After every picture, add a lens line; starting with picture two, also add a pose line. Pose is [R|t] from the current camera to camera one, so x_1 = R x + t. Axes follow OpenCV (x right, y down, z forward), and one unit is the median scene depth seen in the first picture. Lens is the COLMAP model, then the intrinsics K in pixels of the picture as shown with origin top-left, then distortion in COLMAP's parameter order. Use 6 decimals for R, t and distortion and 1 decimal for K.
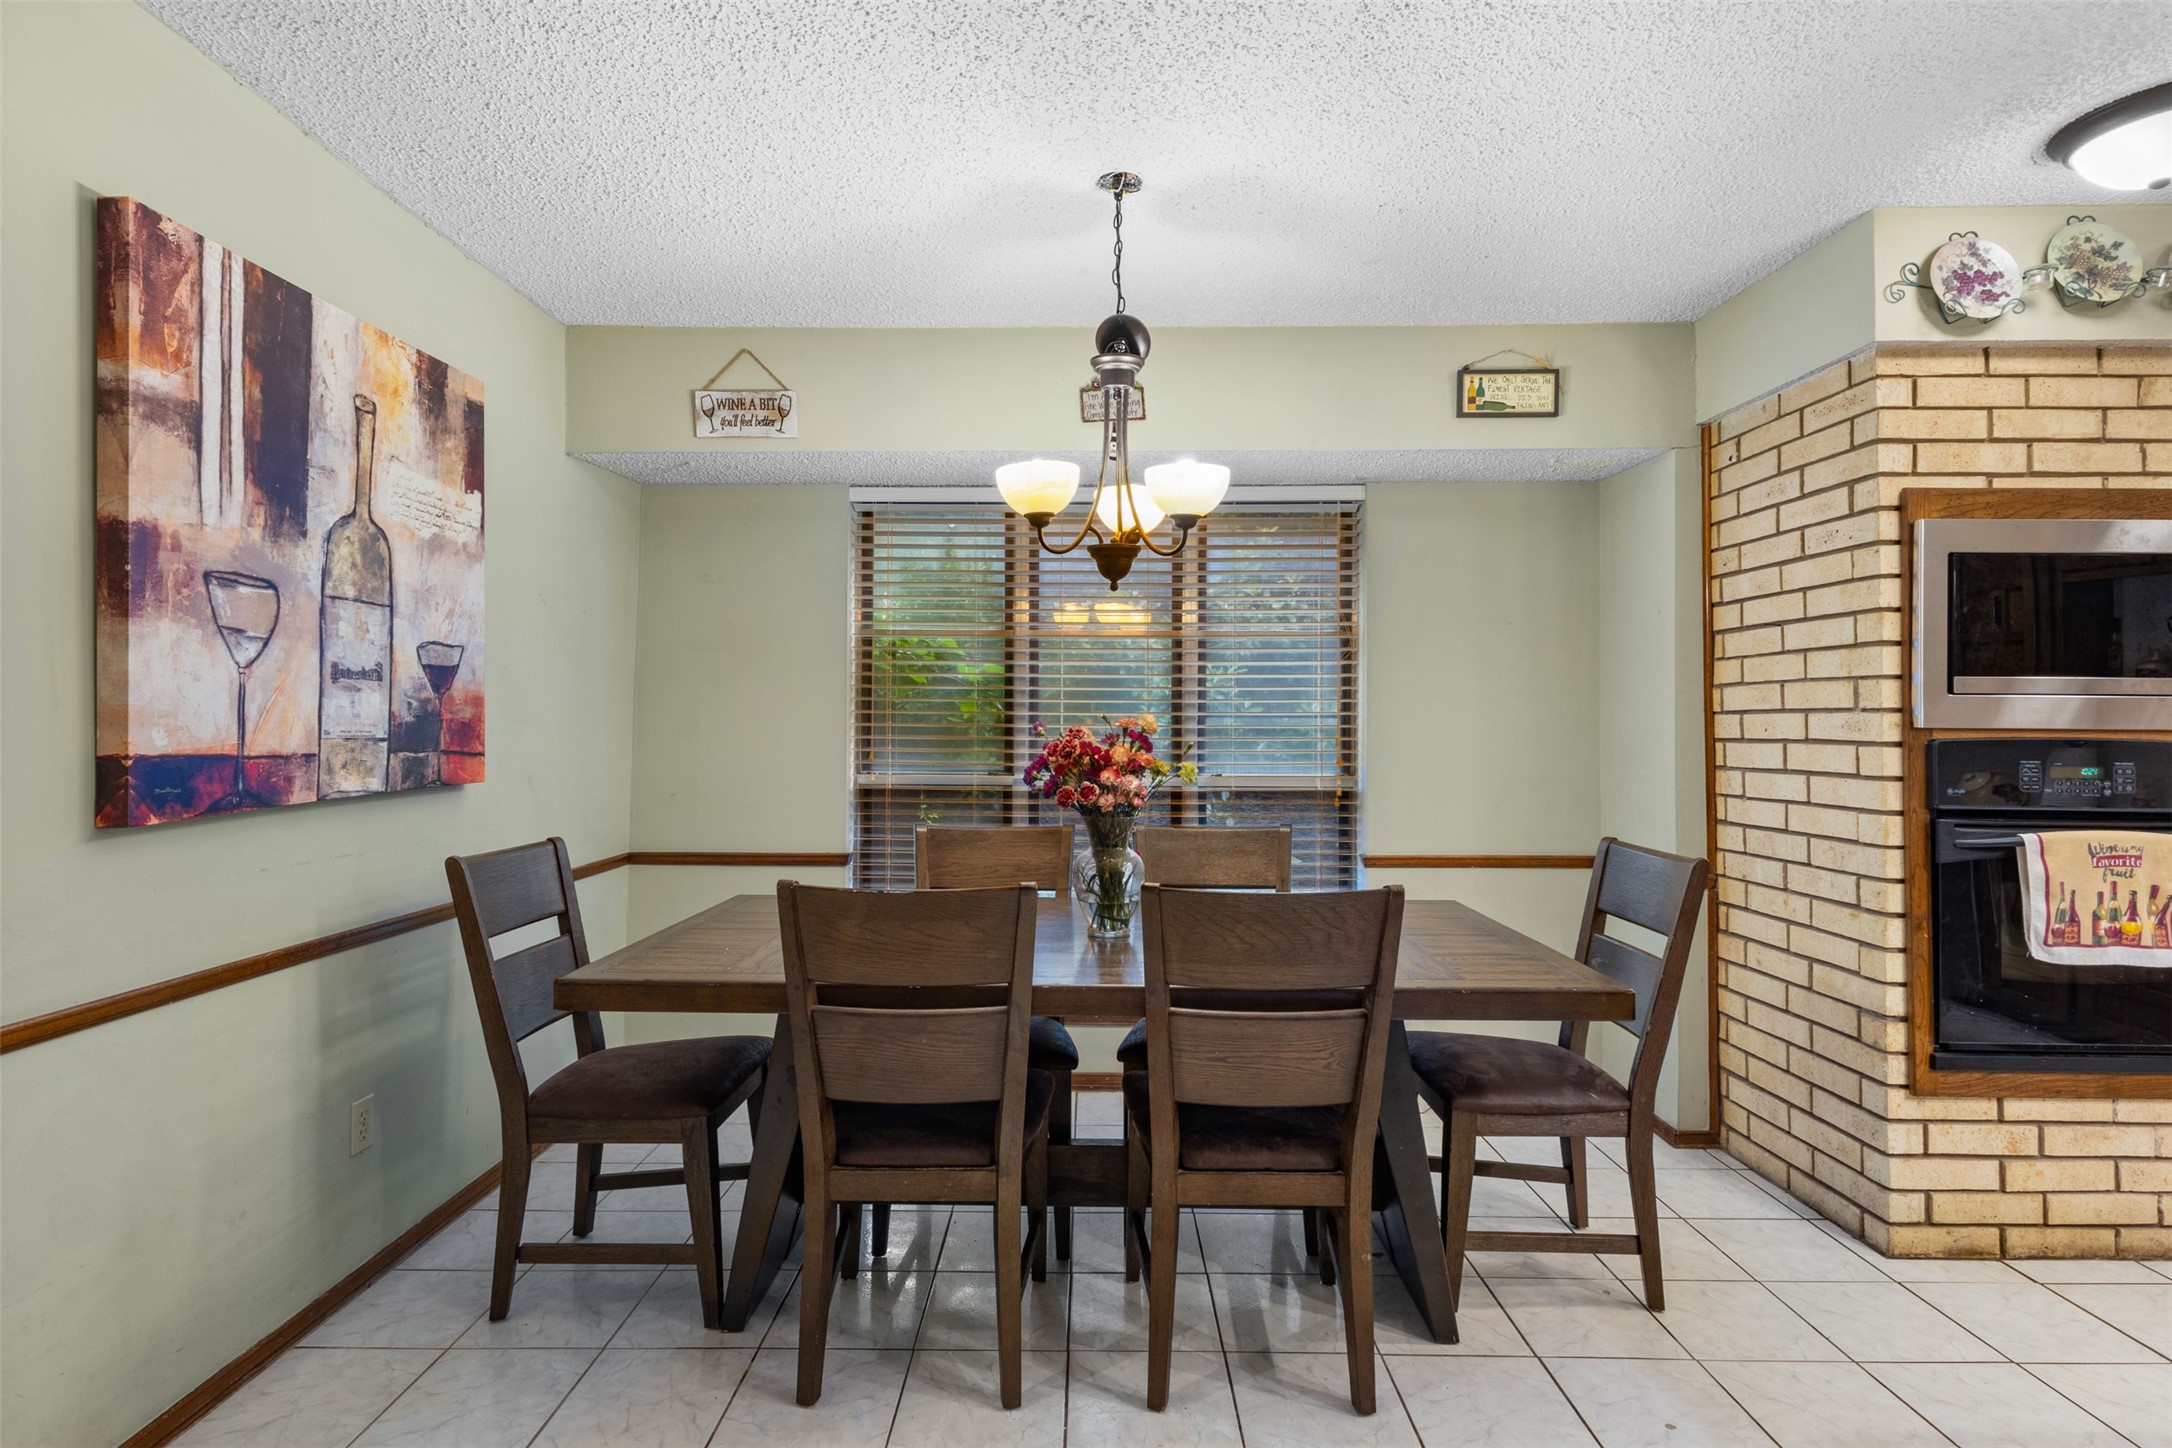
lens RADIAL K [[1116.3, 0, 1072.8], [0, 1116.3, 712.2], [0, 0, 1]] dist [0.023511, 0.000794]
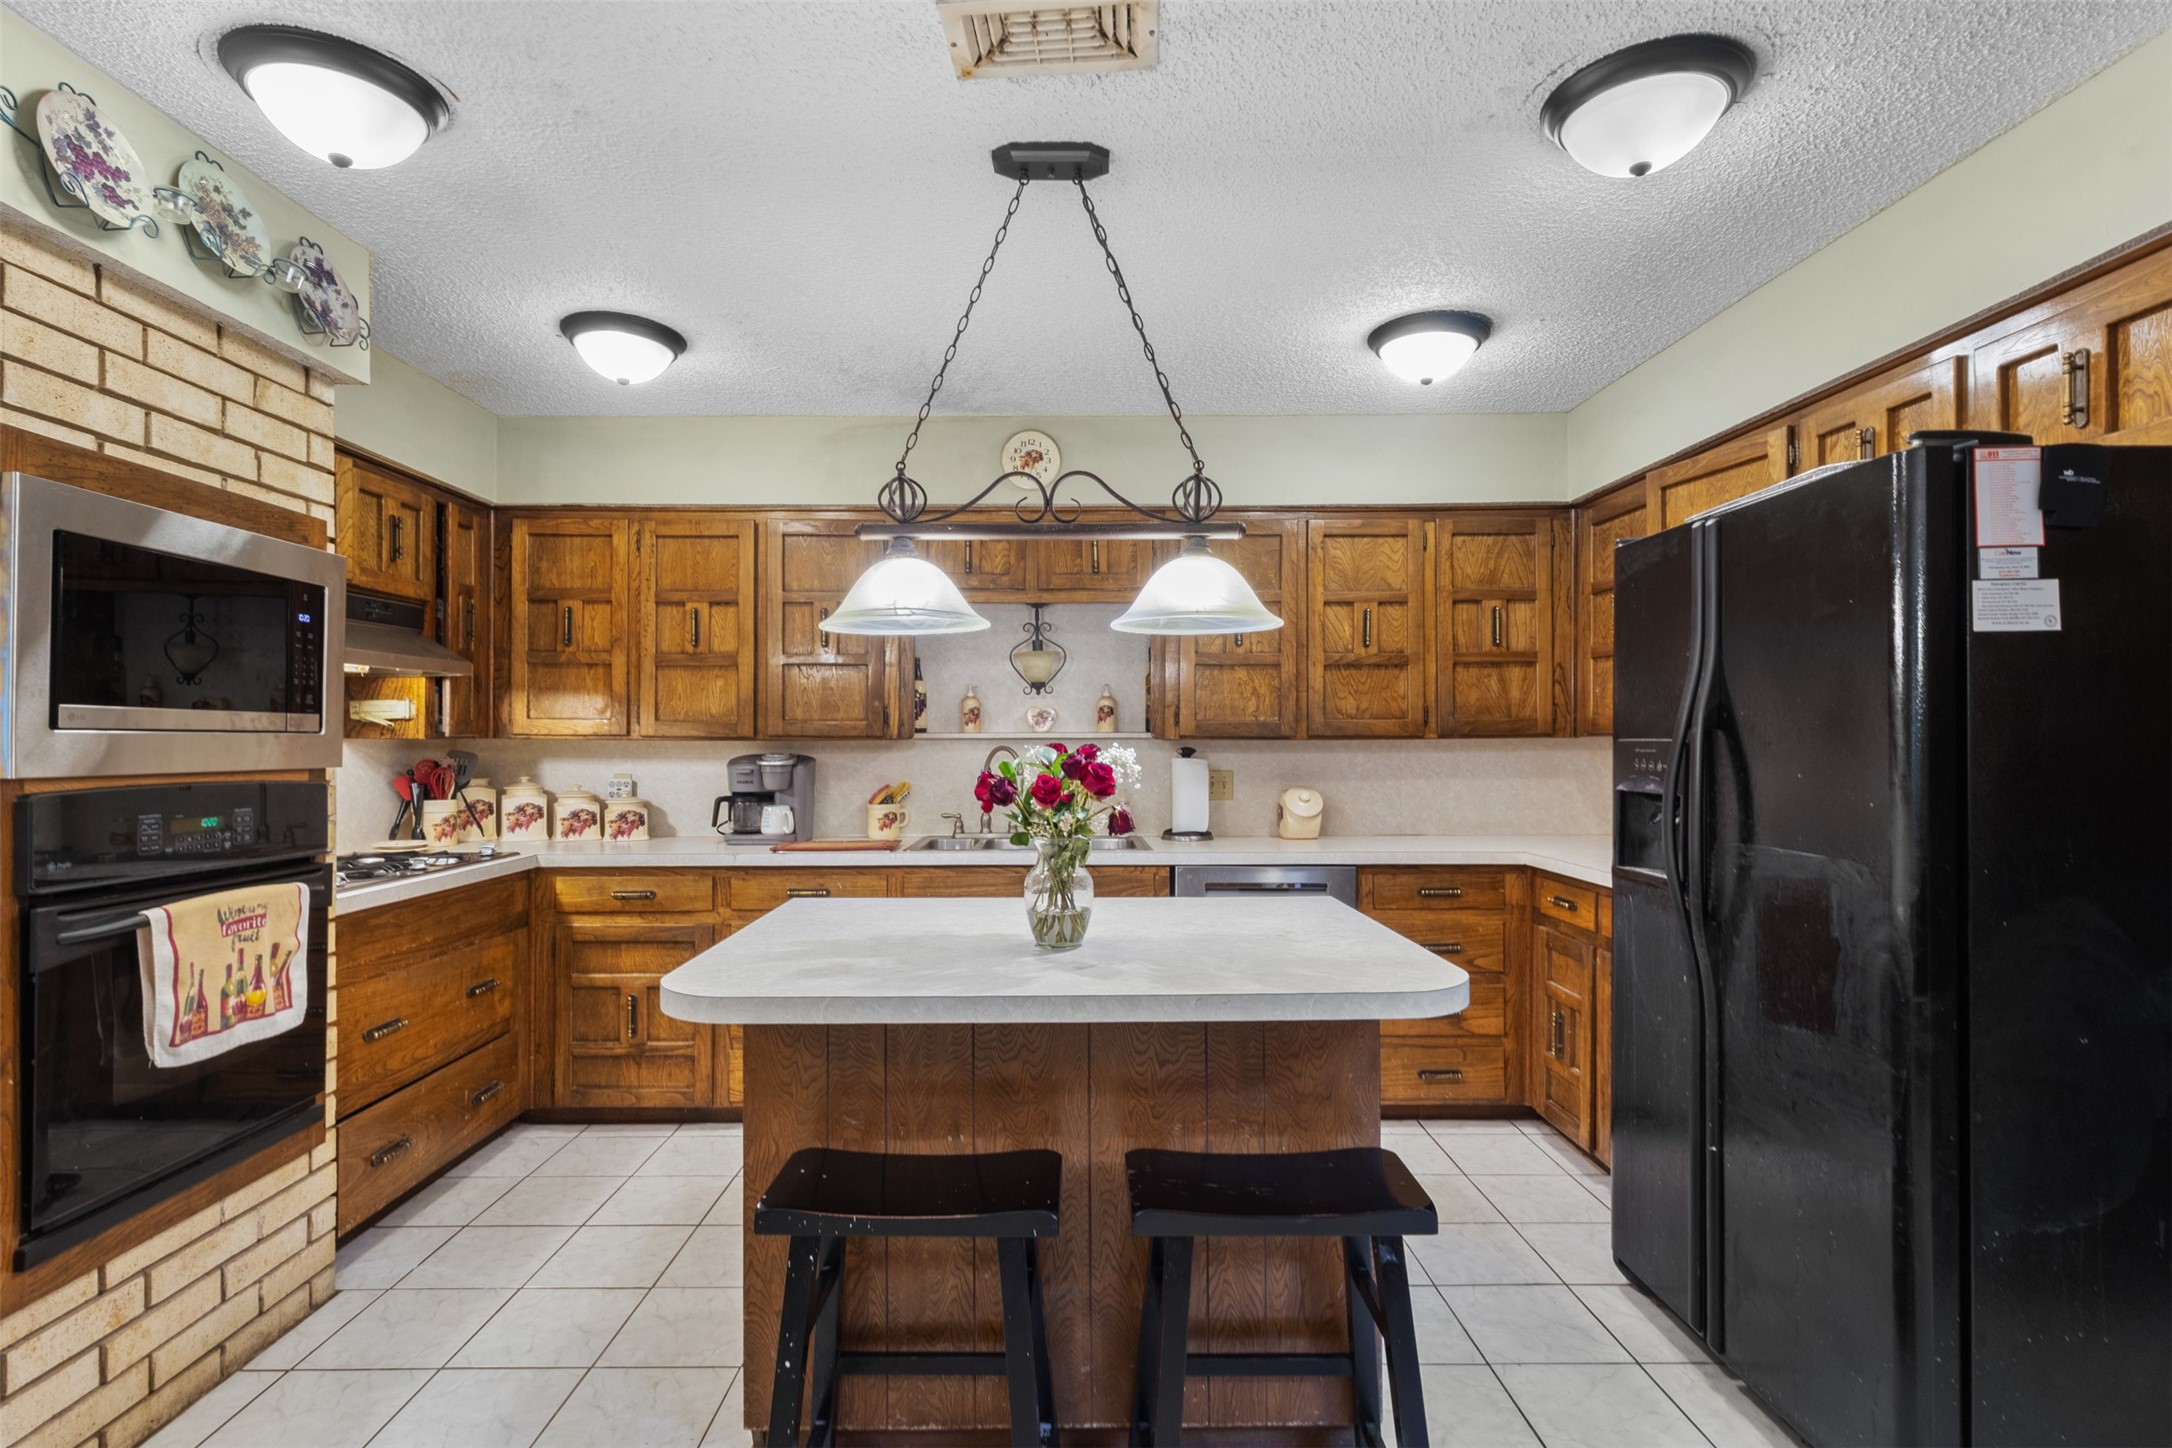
lens RADIAL K [[1016.5, 0, 1080.9], [0, 1016.5, 725.6], [0, 0, 1]] dist [-0.001871, -0.002192]
pose [[-0.034472, 0.005604, 0.999390, 0.124648], [-0.003007, 0.999979, -0.005711, -0.017141], [-0.999401, -0.003202, -0.034454, 0.389393]]
